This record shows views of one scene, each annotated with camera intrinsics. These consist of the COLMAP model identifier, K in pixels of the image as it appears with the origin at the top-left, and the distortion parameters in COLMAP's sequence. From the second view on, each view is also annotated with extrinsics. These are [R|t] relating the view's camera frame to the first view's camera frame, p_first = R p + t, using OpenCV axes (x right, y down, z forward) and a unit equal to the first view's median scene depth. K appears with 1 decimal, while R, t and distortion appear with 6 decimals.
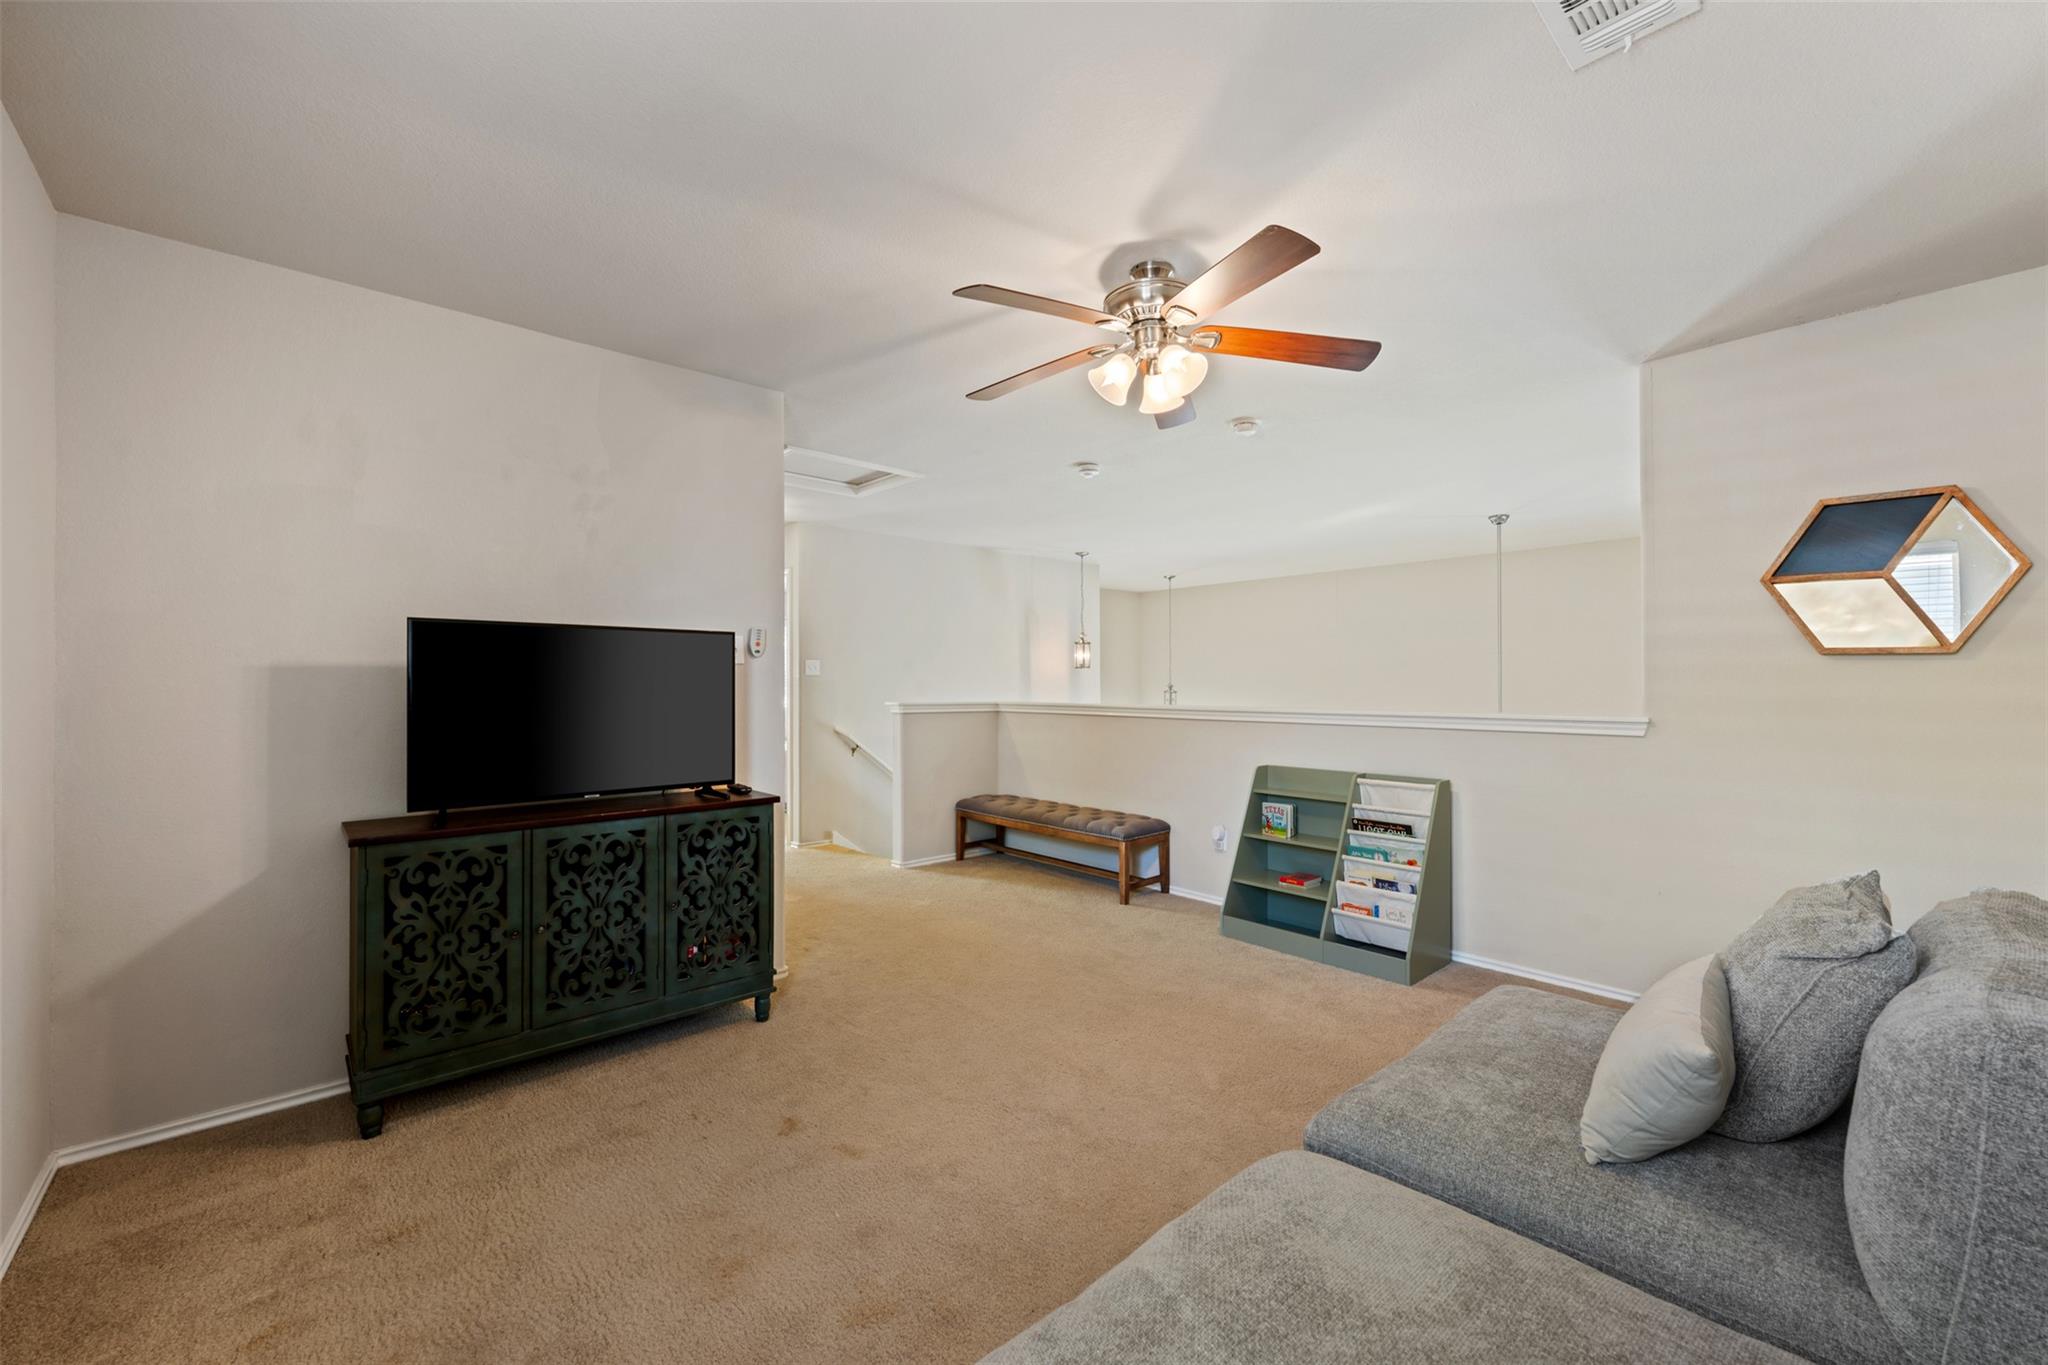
lens RADIAL K [[810.6, 0, 1015.7], [0, 810.6, 684.6], [0, 0, 1]] dist [-0.001239, -0.000144]
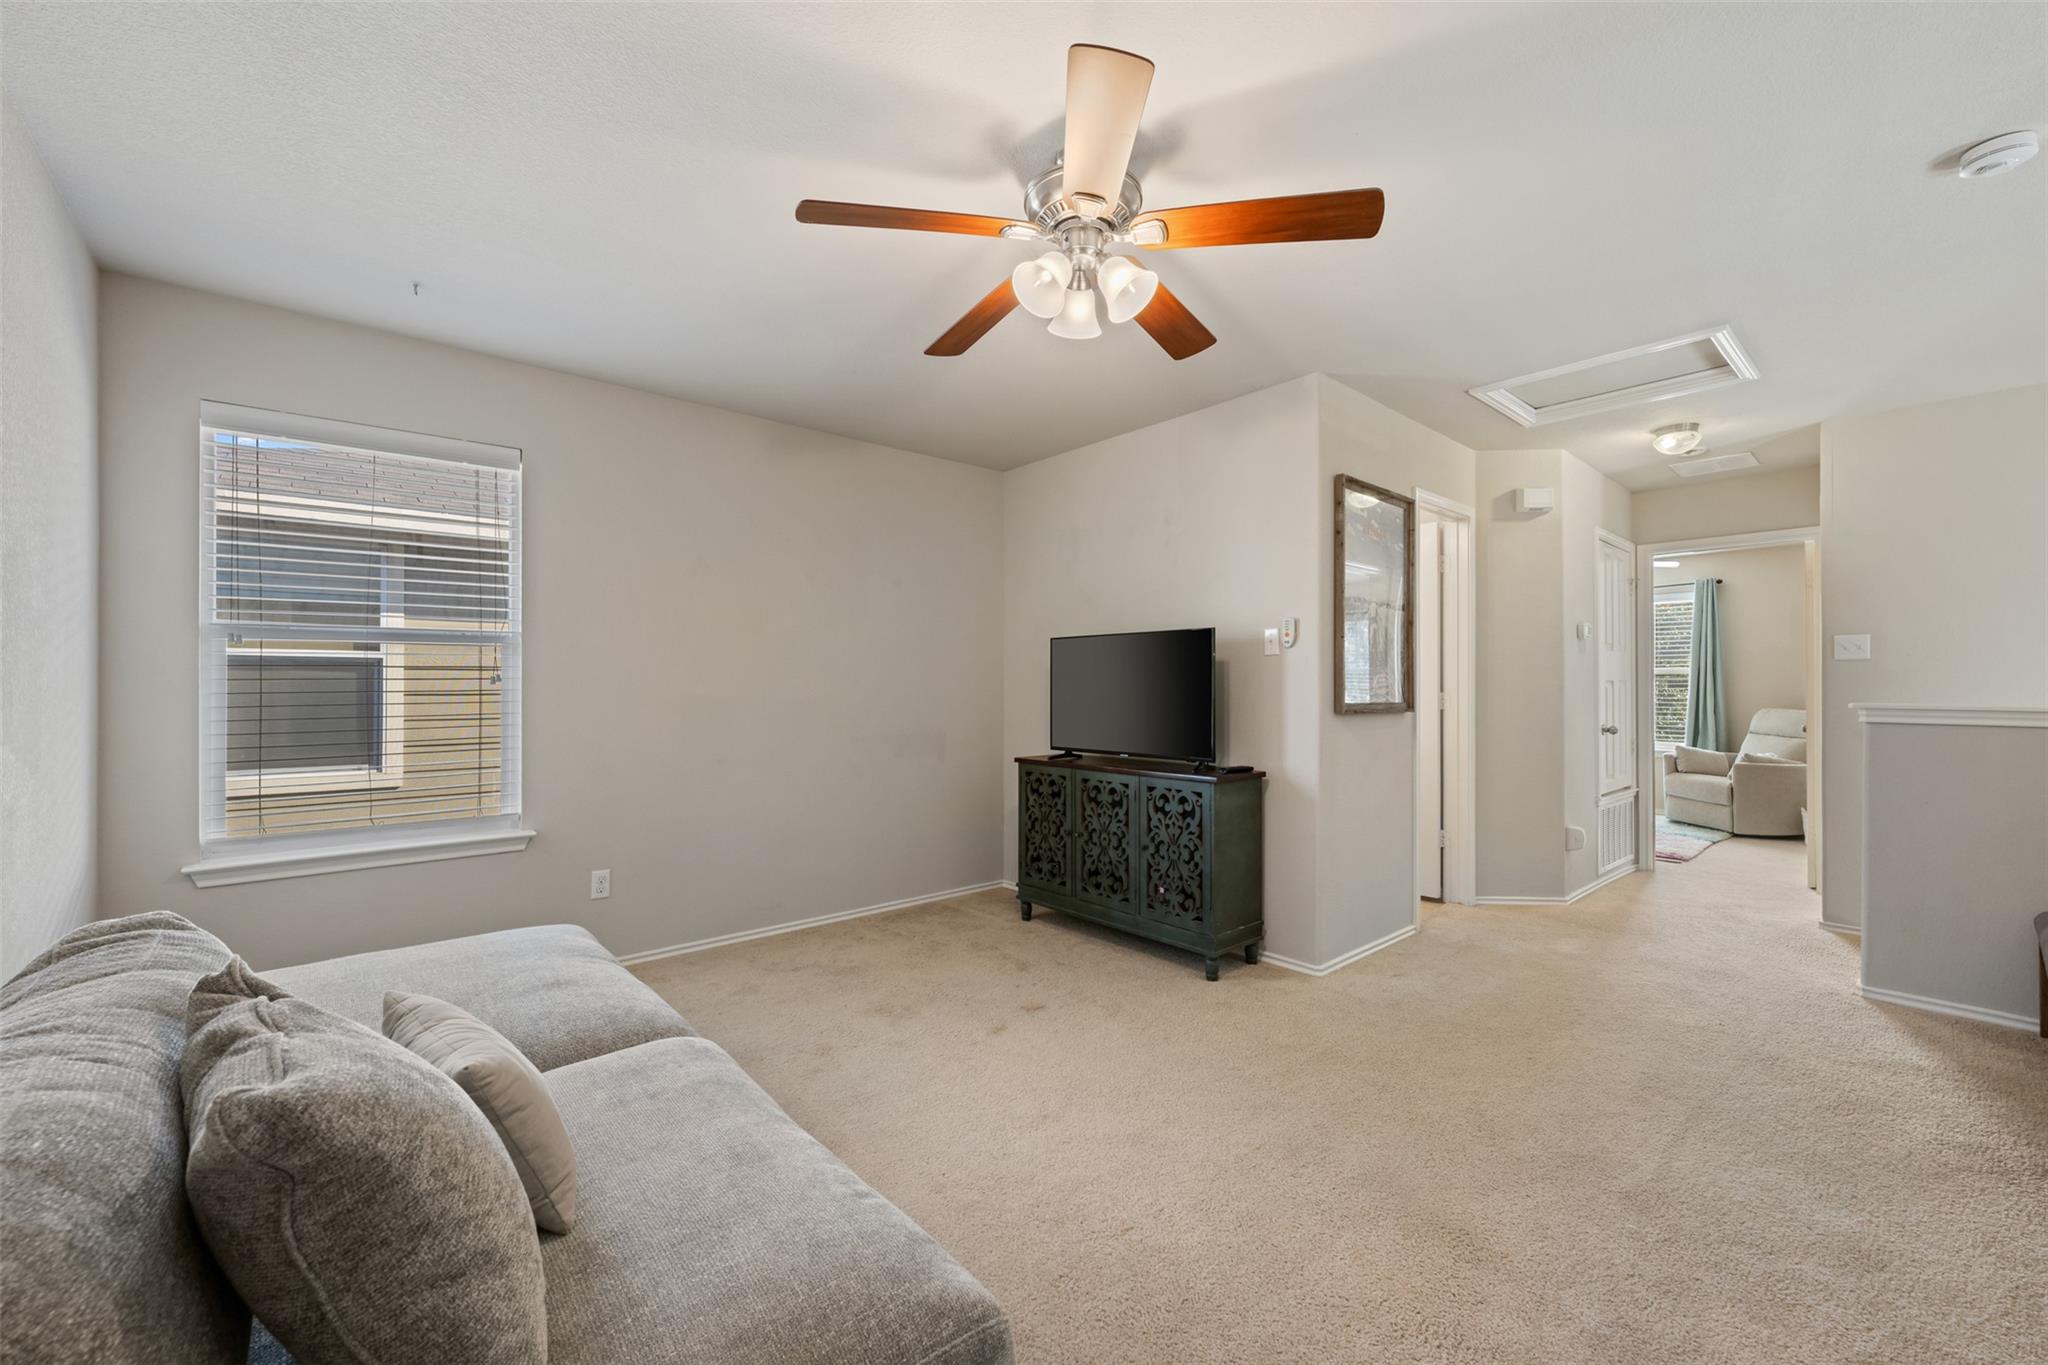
lens RADIAL K [[810.6, 0, 1010.2], [0, 810.6, 684.6], [0, 0, 1]] dist [-0.001239, -0.000144]
pose [[-0.021925, 0.005203, -0.999746, 0.891076], [0.004294, 0.999978, 0.005110, 0.007587], [0.999750, -0.004181, -0.021946, 0.848243]]
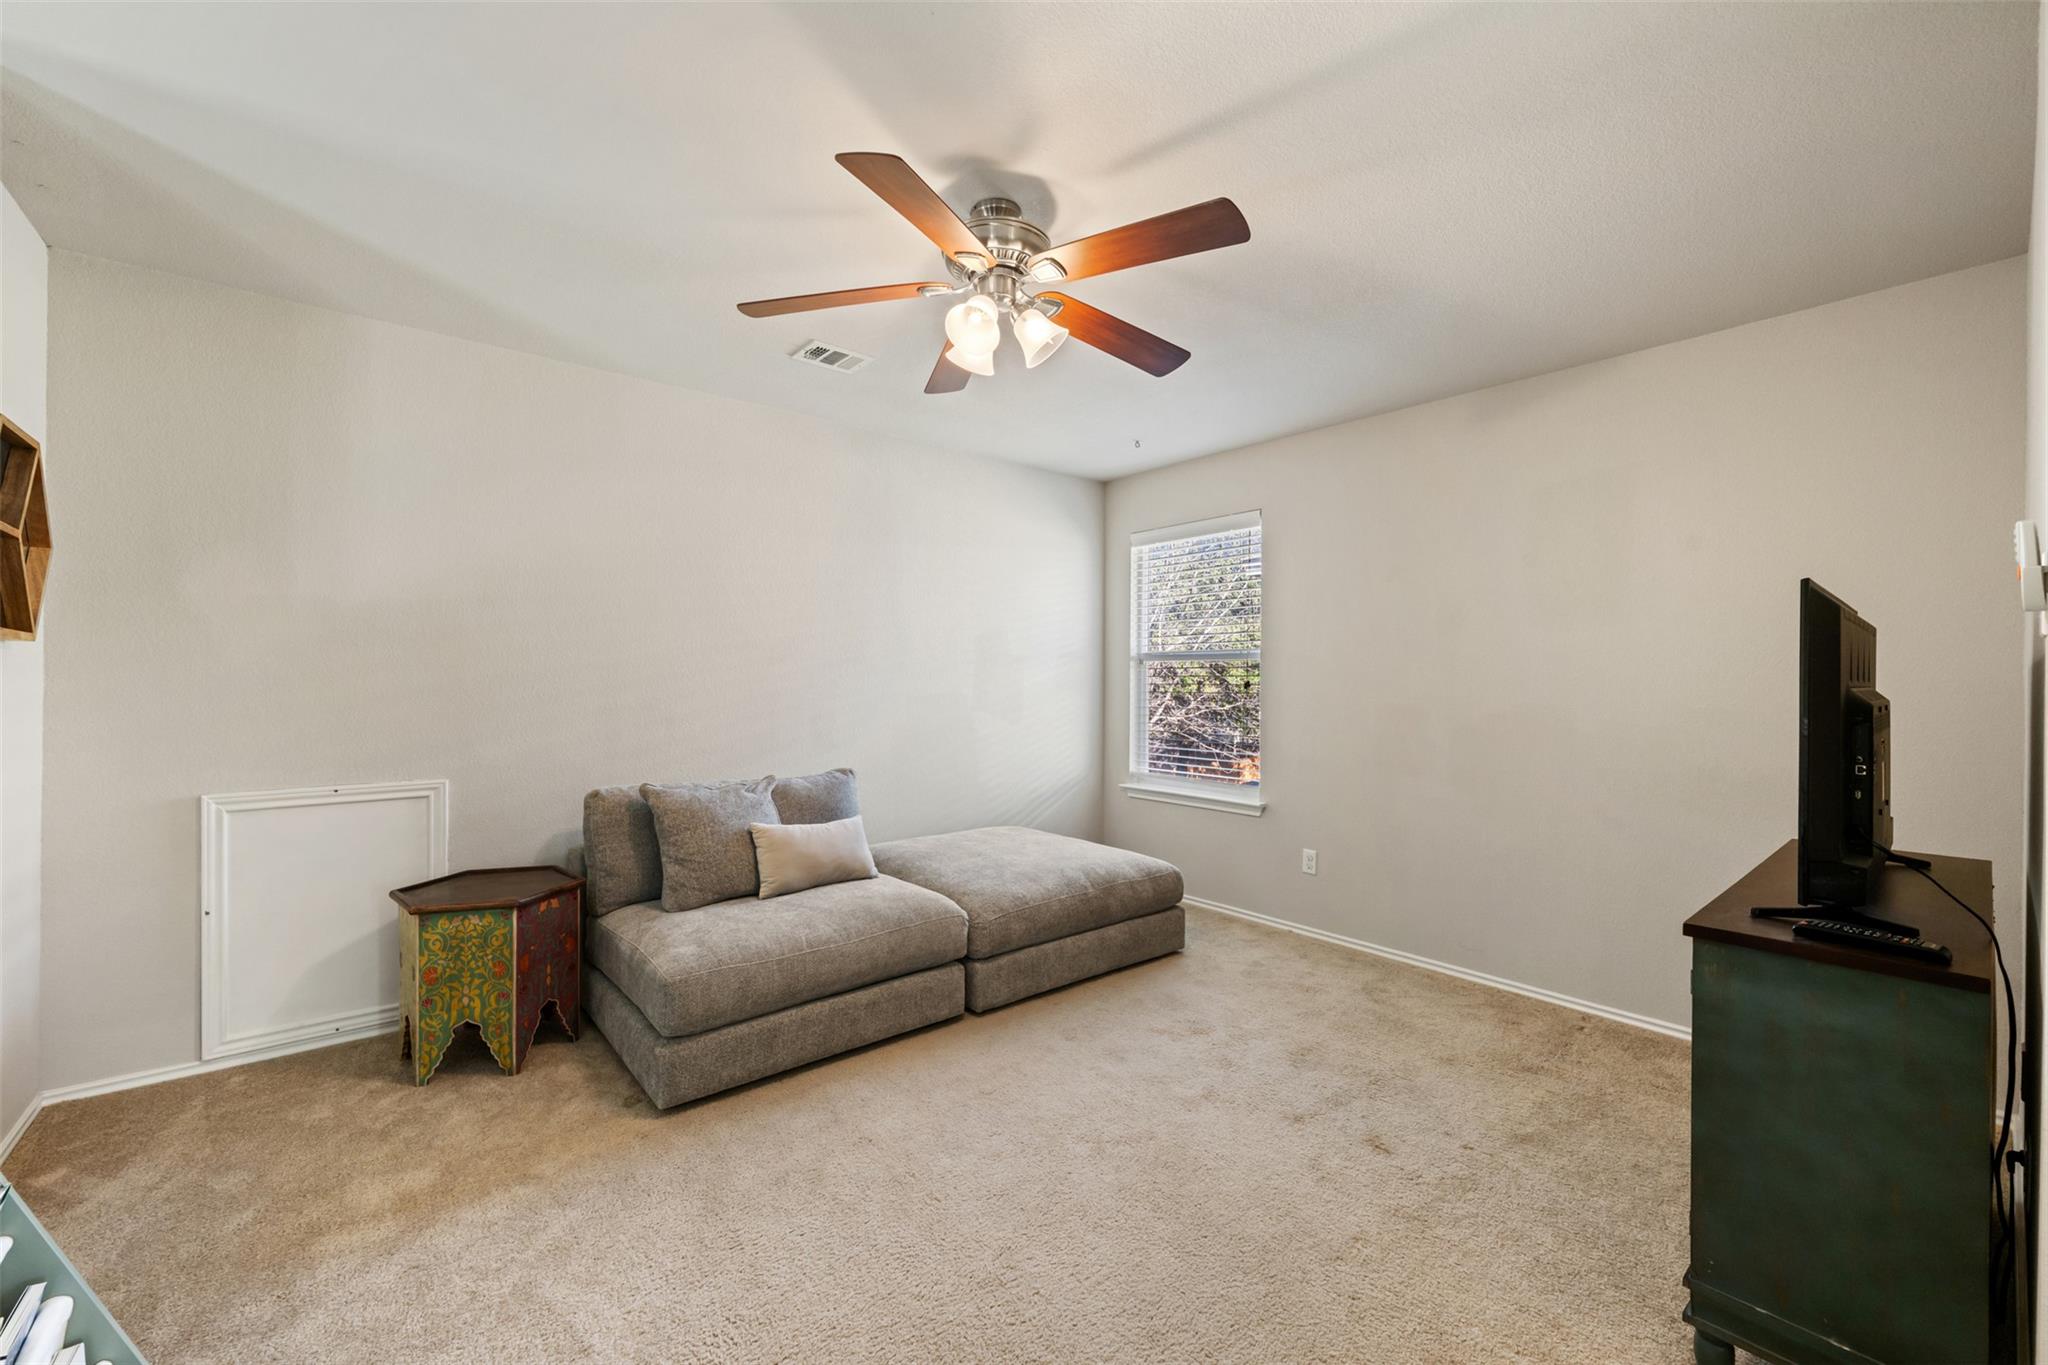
lens RADIAL K [[810.6, 0, 1019.0], [0, 810.6, 675.2], [0, 0, 1]] dist [-0.001239, -0.000144]
pose [[-0.999570, -0.001469, 0.029277, 0.102459], [-0.001617, 0.999986, -0.005039, -0.007090], [-0.029270, -0.005084, -0.999559, 1.691382]]
